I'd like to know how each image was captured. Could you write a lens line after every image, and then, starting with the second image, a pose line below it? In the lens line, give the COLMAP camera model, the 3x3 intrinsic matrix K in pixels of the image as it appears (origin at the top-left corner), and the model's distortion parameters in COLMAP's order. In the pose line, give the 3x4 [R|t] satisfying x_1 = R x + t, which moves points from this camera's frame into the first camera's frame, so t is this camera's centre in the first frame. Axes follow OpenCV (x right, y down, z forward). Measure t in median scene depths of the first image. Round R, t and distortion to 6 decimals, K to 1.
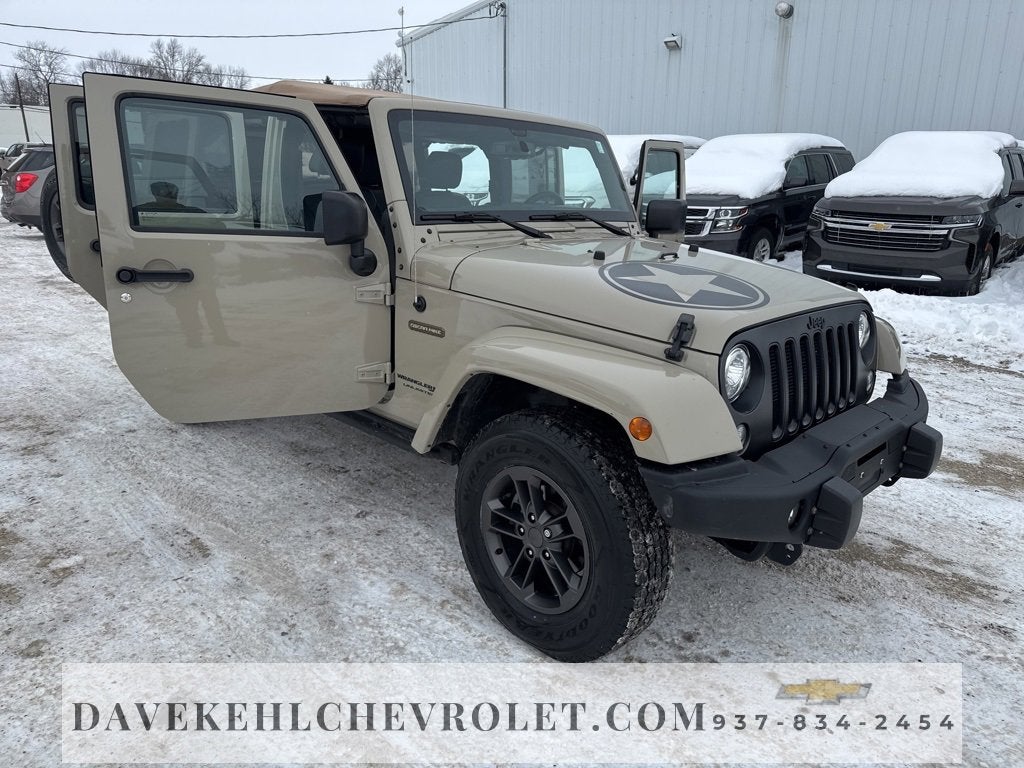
lens RADIAL K [[727.9, 0, 513.2], [0, 727.9, 370.6], [0, 0, 1]] dist [-0.002214, -0.000811]
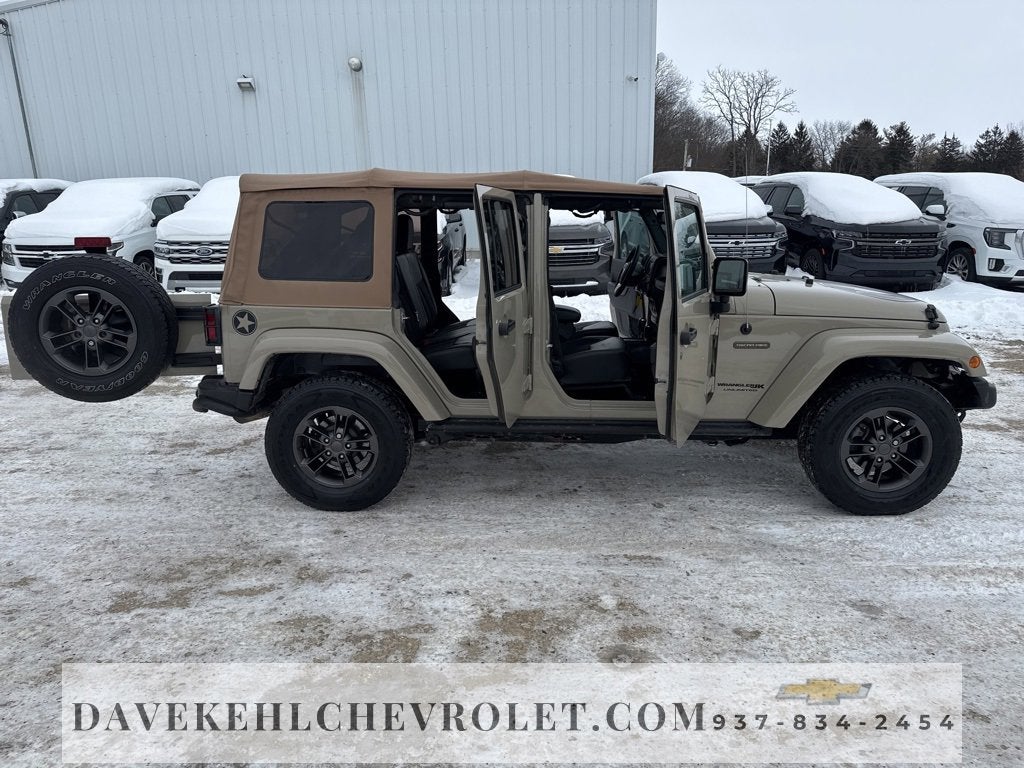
lens RADIAL K [[717.2, 0, 503.2], [0, 717.2, 382.6], [0, 0, 1]] dist [0.035656, -0.041689]
pose [[0.743182, -0.195399, 0.639921, -1.244929], [0.206779, 0.976662, 0.058077, -0.149666], [-0.636335, 0.089160, 0.766243, 0.198039]]
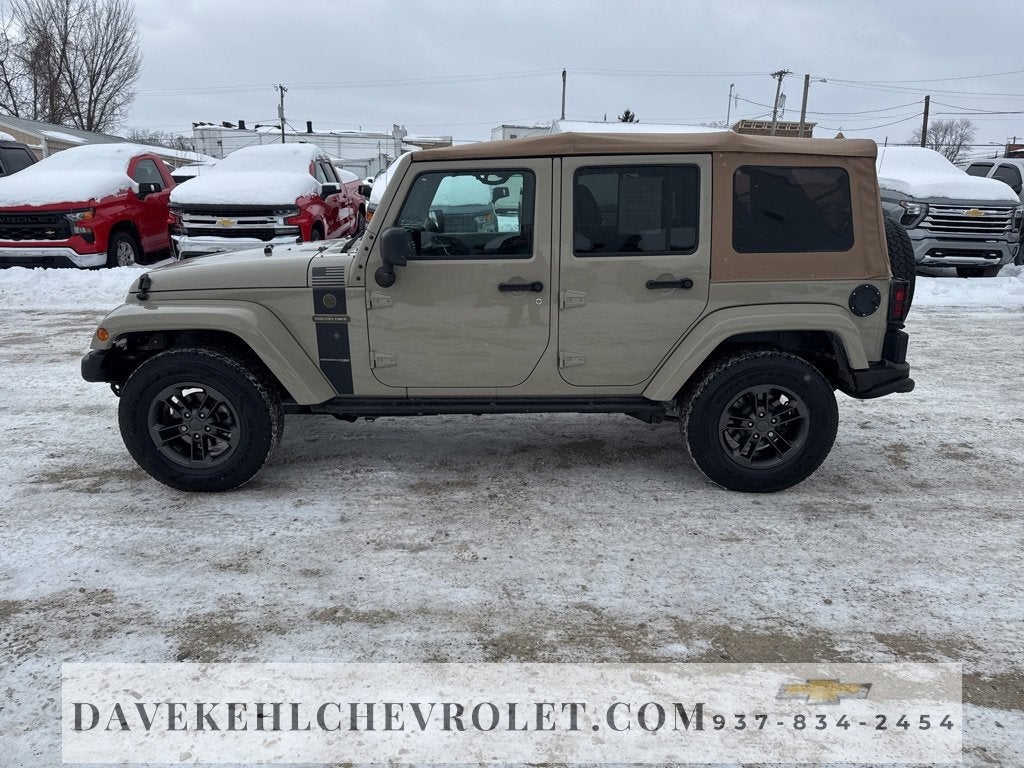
lens RADIAL K [[718.9, 0, 513.8], [0, 718.9, 381.0], [0, 0, 1]] dist [0.032557, -0.038721]
pose [[-0.695491, 0.147849, -0.703159, 0.905261], [-0.222895, 0.885933, 0.406743, -0.598325], [0.683089, 0.439617, -0.583204, 2.197346]]
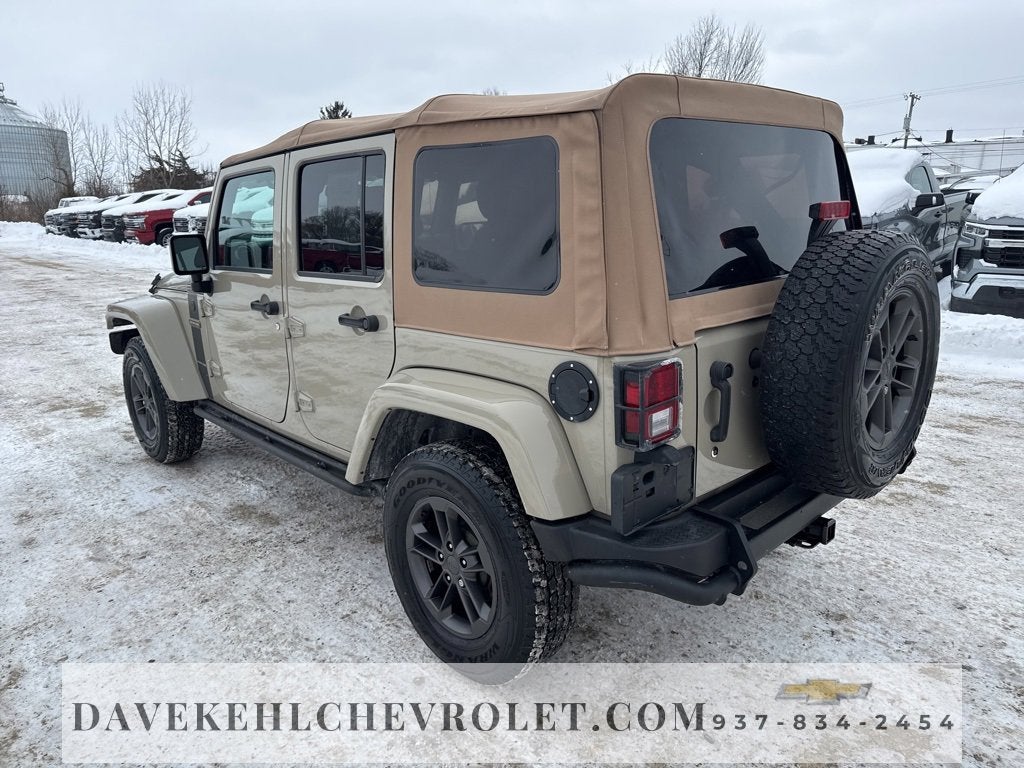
lens RADIAL K [[718.7, 0, 512.0], [0, 718.7, 384.0], [0, 0, 1]] dist [0.026572, -0.030467]
pose [[-0.999622, -0.025366, 0.010631, -0.323673], [-0.016916, 0.871797, 0.489575, -0.662603], [-0.021687, 0.489210, -0.871897, 2.369074]]
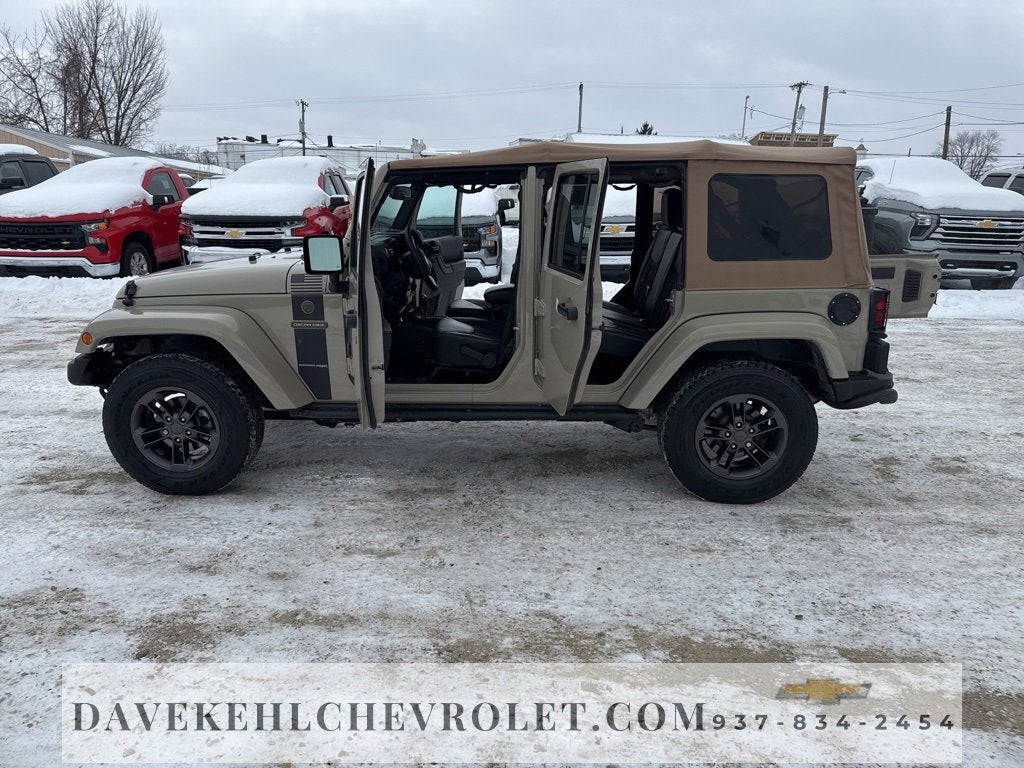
lens RADIAL K [[717.2, 0, 503.2], [0, 717.2, 382.6], [0, 0, 1]] dist [0.035656, -0.041689]
pose [[-0.722879, 0.132131, -0.678224, 0.856585], [-0.215265, 0.889634, 0.402756, -0.607709], [0.656588, 0.437142, -0.614654, 2.247572]]
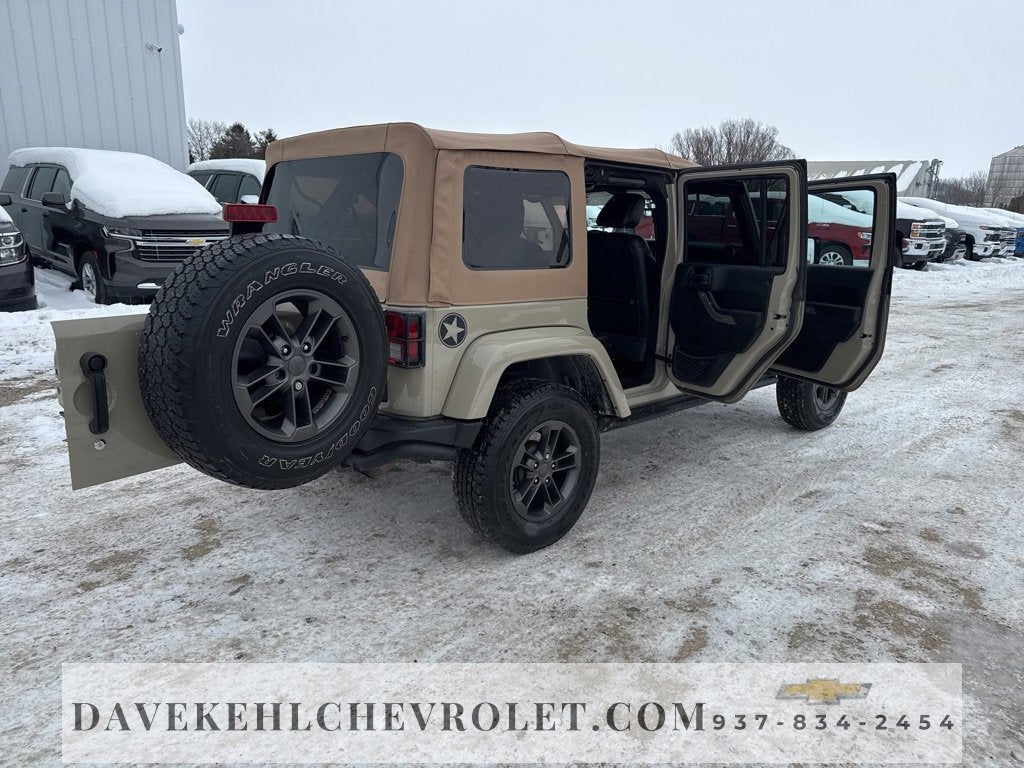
lens RADIAL K [[718.7, 0, 512.0], [0, 718.7, 384.0], [0, 0, 1]] dist [0.026572, -0.030467]
pose [[0.027200, -0.263501, 0.964276, -1.658835], [0.238952, 0.938381, 0.249685, -0.424461], [-0.970650, 0.223624, 0.088489, 1.324846]]
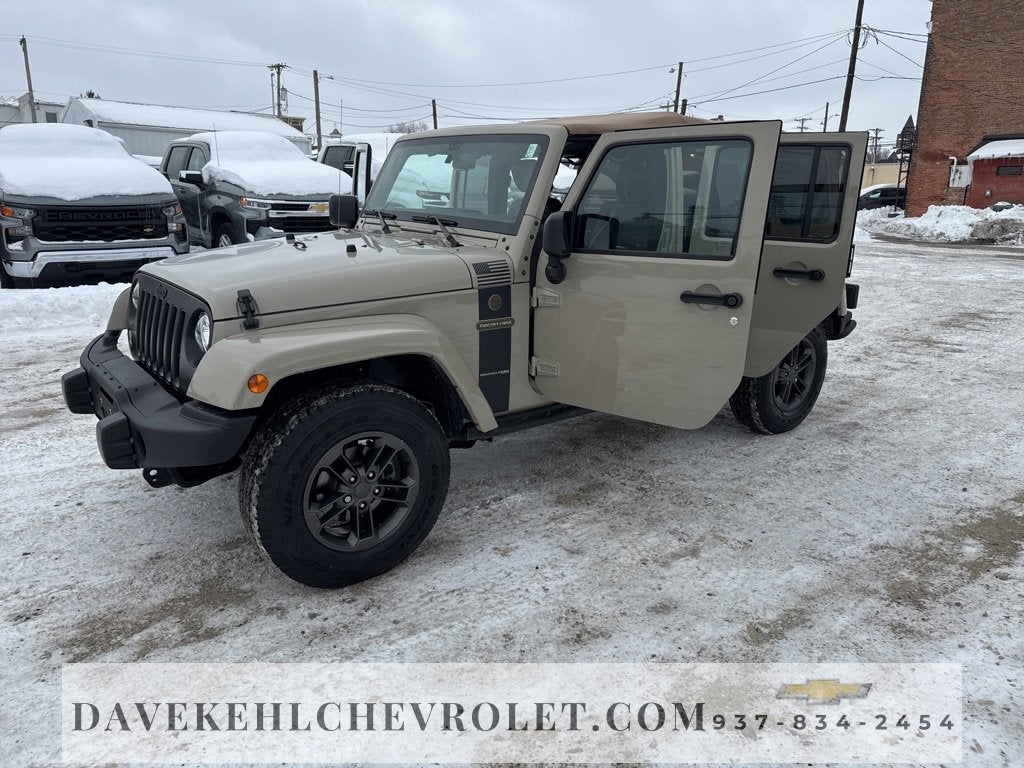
lens RADIAL K [[718.7, 0, 512.0], [0, 718.7, 384.0], [0, 0, 1]] dist [0.026572, -0.030467]
pose [[-0.113737, 0.229541, -0.966631, 1.233351], [-0.280848, 0.925833, 0.252898, -0.310968], [0.952989, 0.300240, -0.040835, 1.319093]]
